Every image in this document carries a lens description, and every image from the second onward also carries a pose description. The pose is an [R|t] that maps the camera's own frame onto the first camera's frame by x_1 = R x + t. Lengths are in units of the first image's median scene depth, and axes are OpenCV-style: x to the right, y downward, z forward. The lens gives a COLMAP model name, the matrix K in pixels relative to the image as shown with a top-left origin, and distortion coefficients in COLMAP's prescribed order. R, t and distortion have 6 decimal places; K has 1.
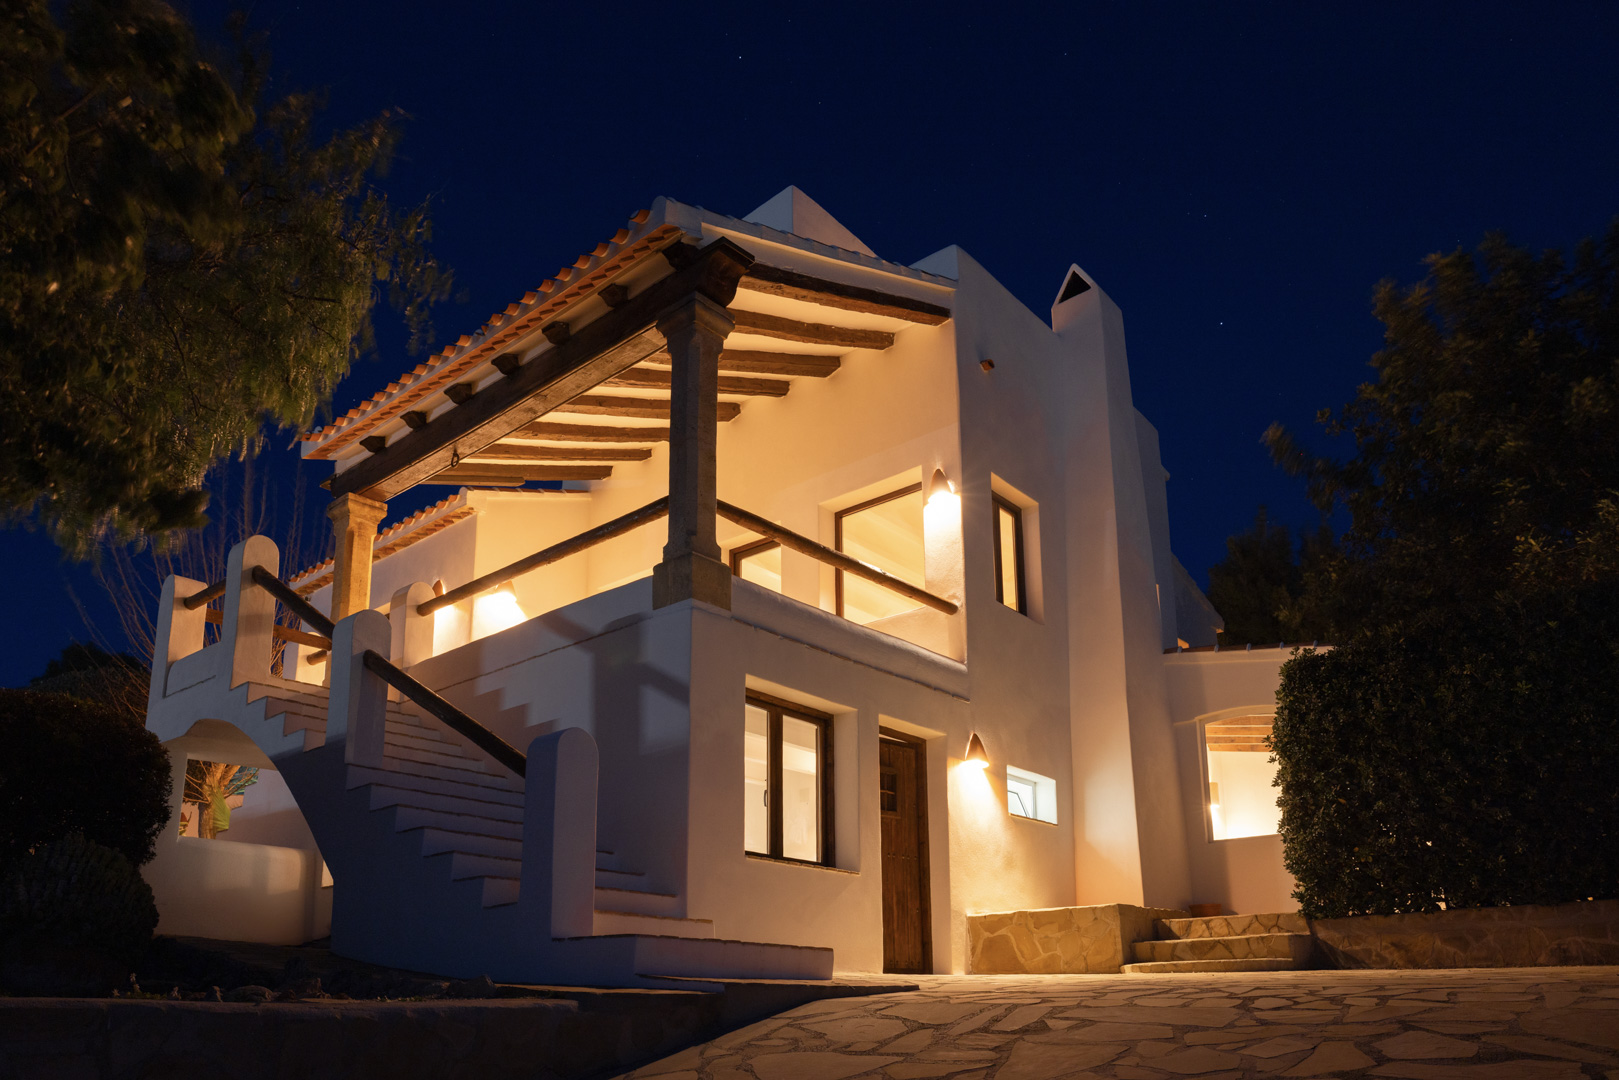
lens RADIAL K [[1116.9, 0, 793.9], [0, 1116.9, 773.7], [0, 0, 1]] dist [0.001731, 0.001028]
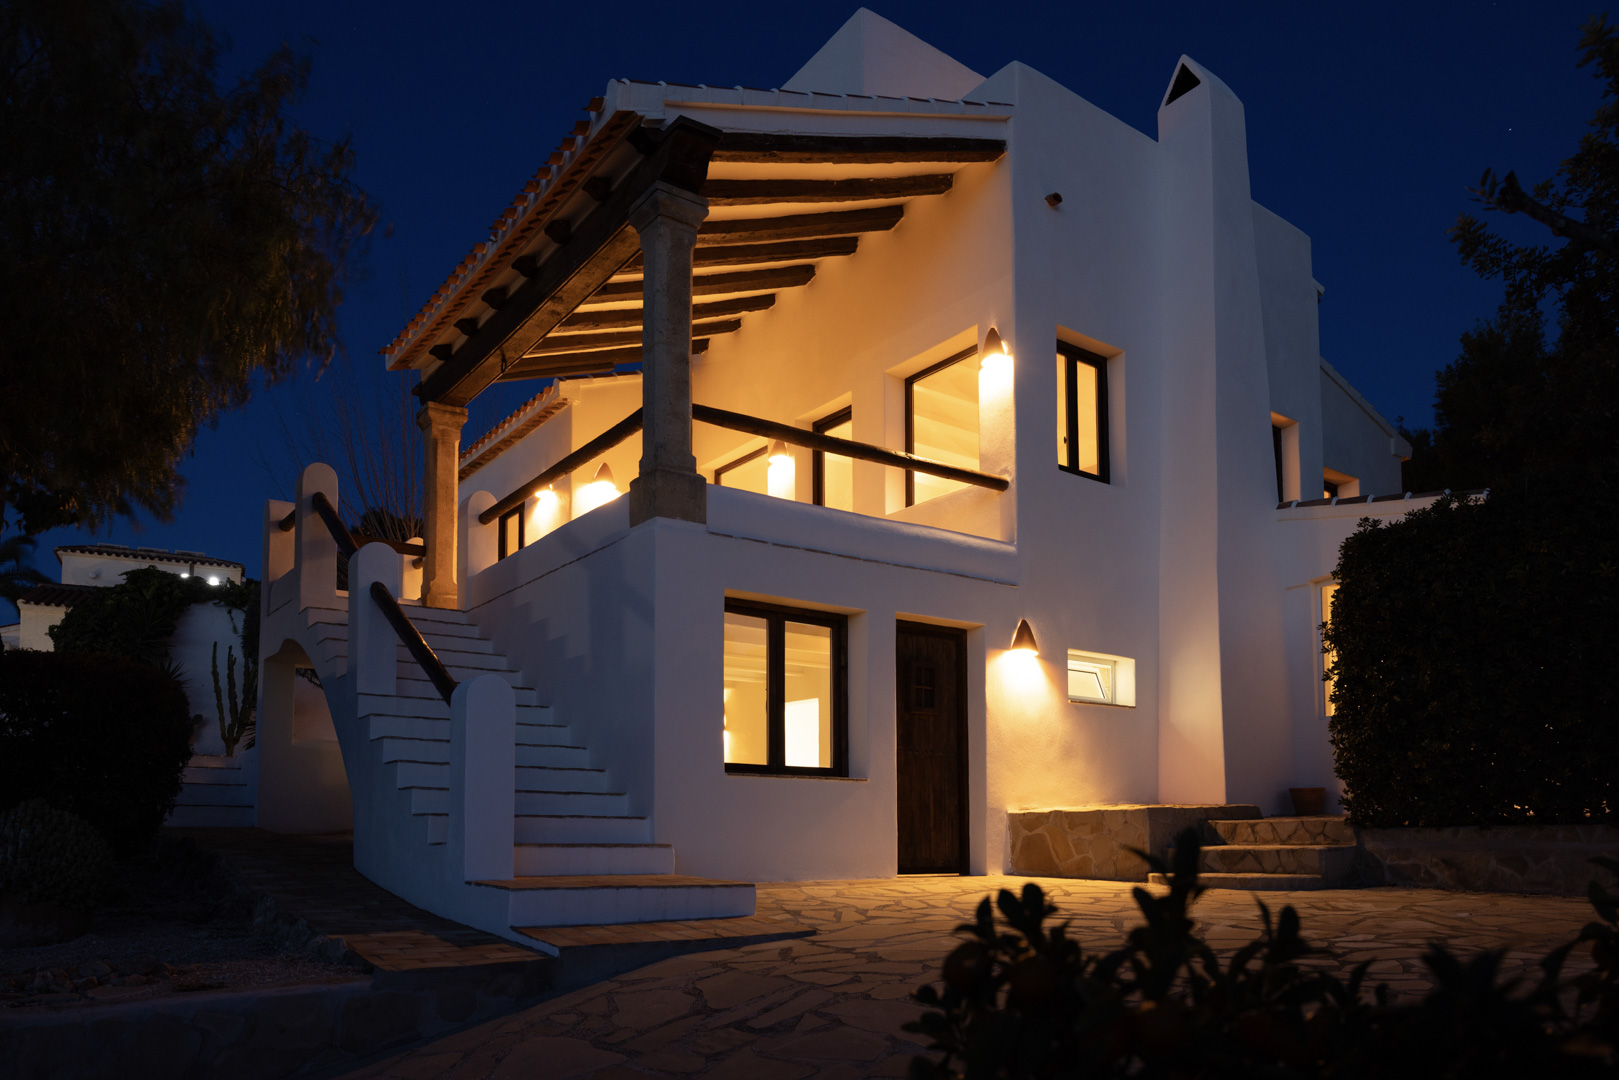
lens RADIAL K [[1094.3, 0, 813.8], [0, 1094.3, 751.4], [0, 0, 1]] dist [0.006531, 0.003396]
pose [[0.977012, -0.010866, -0.212908, 0.194309], [0.039812, 0.990430, 0.132150, -0.058216], [0.209434, -0.137588, 0.968094, 0.050395]]
